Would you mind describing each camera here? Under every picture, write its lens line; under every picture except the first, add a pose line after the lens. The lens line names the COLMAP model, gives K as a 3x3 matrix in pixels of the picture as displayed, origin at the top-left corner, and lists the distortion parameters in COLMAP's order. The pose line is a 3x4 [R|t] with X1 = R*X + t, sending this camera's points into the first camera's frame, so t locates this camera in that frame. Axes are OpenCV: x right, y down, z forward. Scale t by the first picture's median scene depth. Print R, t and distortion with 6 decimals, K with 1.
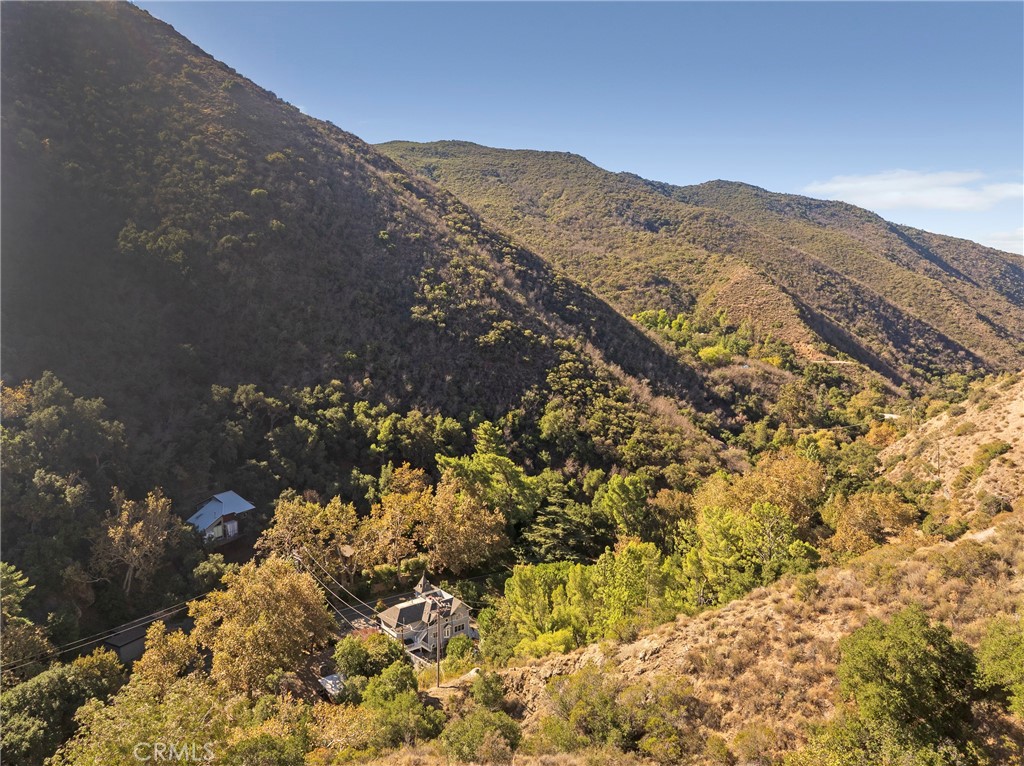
lens RADIAL K [[722.1, 0, 515.8], [0, 722.1, 378.3], [0, 0, 1]] dist [-0.051330, 0.025136]
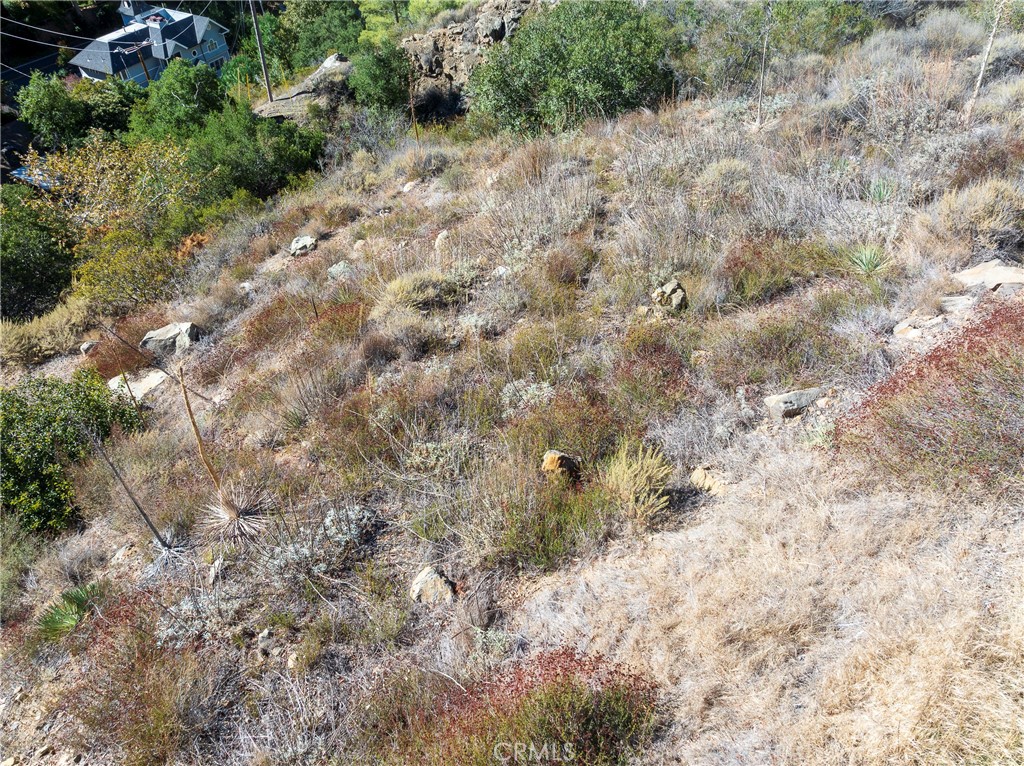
lens RADIAL K [[722.1, 0, 515.8], [0, 722.1, 378.3], [0, 0, 1]] dist [-0.051330, 0.025136]
pose [[0.913598, -0.278312, 0.296448, -0.147220], [0.028102, 0.770530, 0.636784, 0.245215], [-0.405647, -0.573433, 0.711776, 0.414962]]
